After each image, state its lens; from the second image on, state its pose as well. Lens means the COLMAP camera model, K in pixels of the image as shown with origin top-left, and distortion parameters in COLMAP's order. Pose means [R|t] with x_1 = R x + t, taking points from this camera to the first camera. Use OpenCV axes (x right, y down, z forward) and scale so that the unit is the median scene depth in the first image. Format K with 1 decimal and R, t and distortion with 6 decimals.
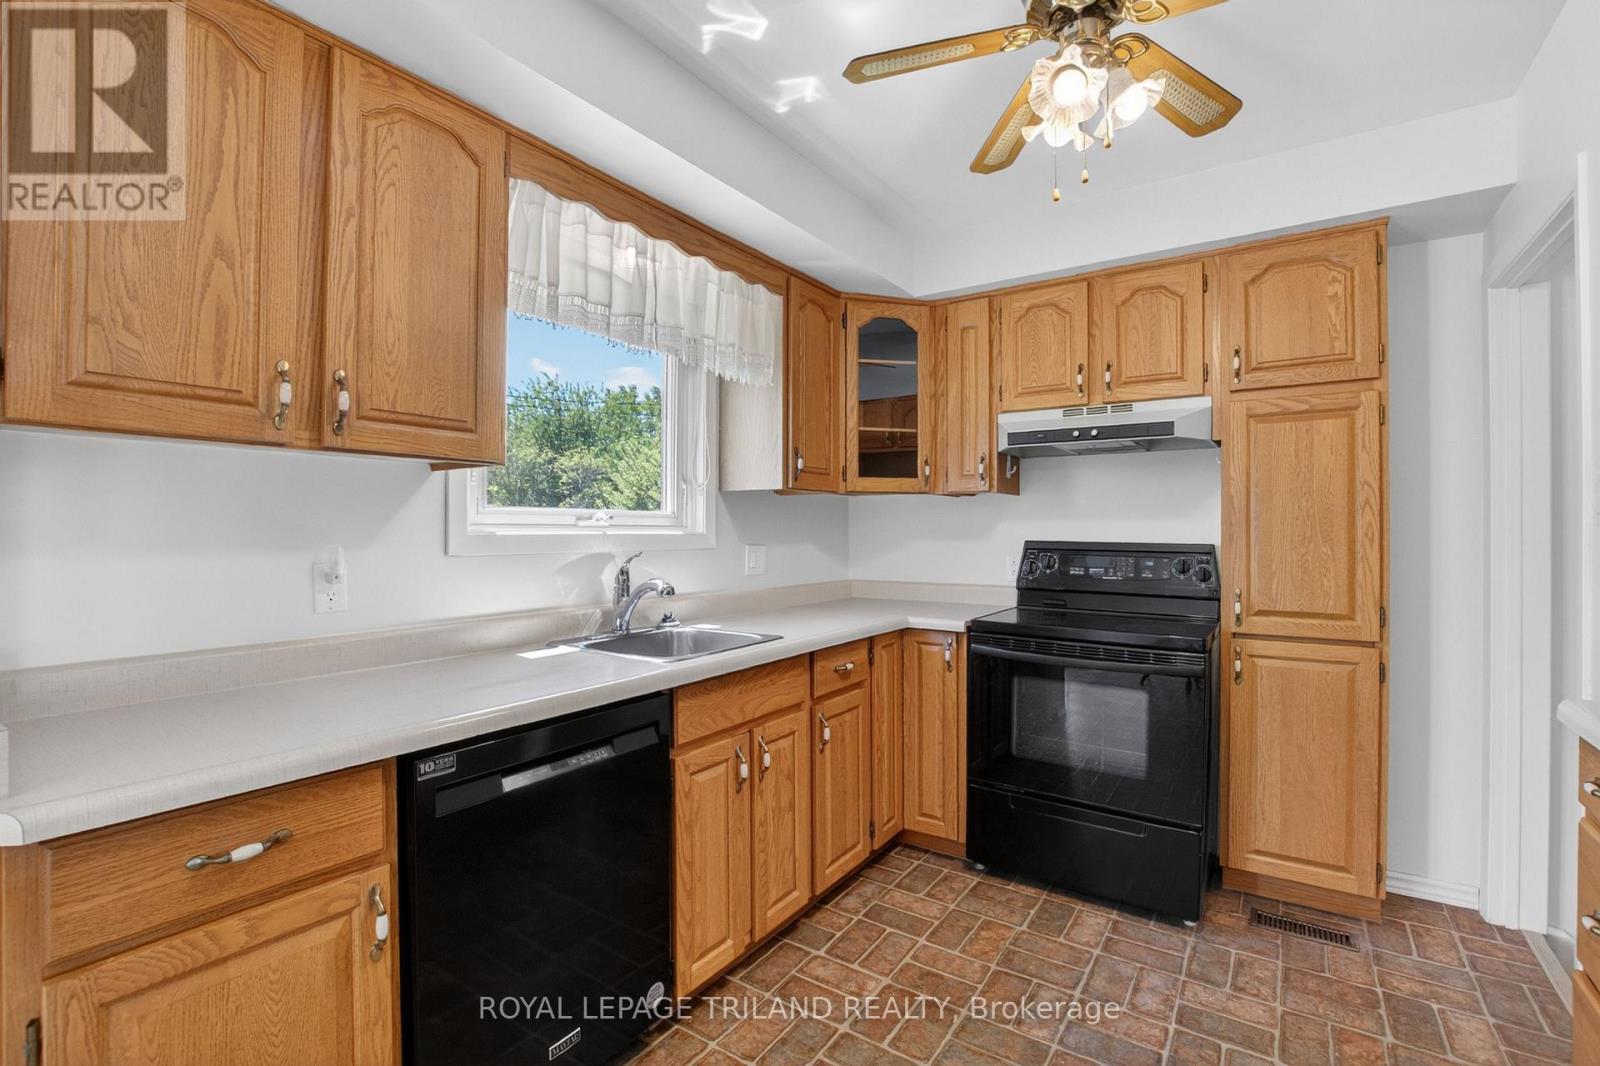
lens RADIAL K [[712.4, 0, 800.0], [0, 712.4, 533.0], [0, 0, 1]] dist [-0.001100, -0.000226]
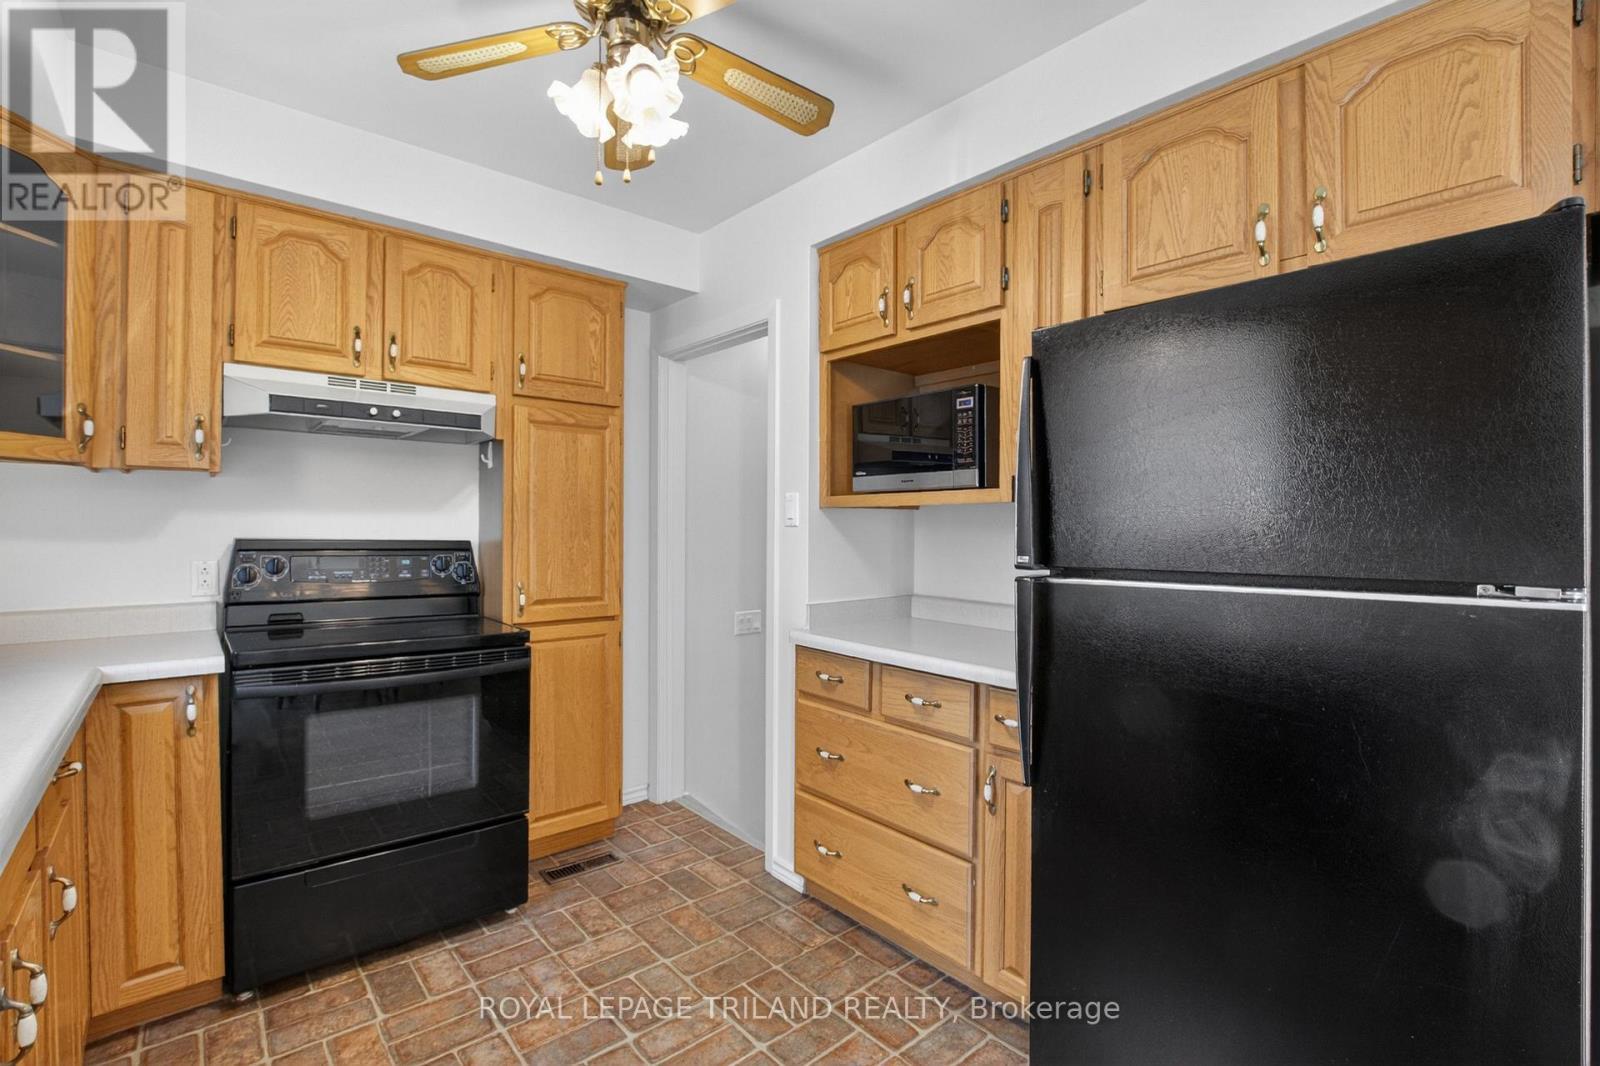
lens RADIAL K [[740.8, 0, 800.0], [0, 740.8, 533.0], [0, 0, 1]] dist [-0.026366, 0.010688]
pose [[0.271012, -0.006545, 0.962554, -0.351892], [-0.003998, 0.999961, 0.007925, -0.005111], [-0.962568, -0.005996, 0.270976, 0.316662]]
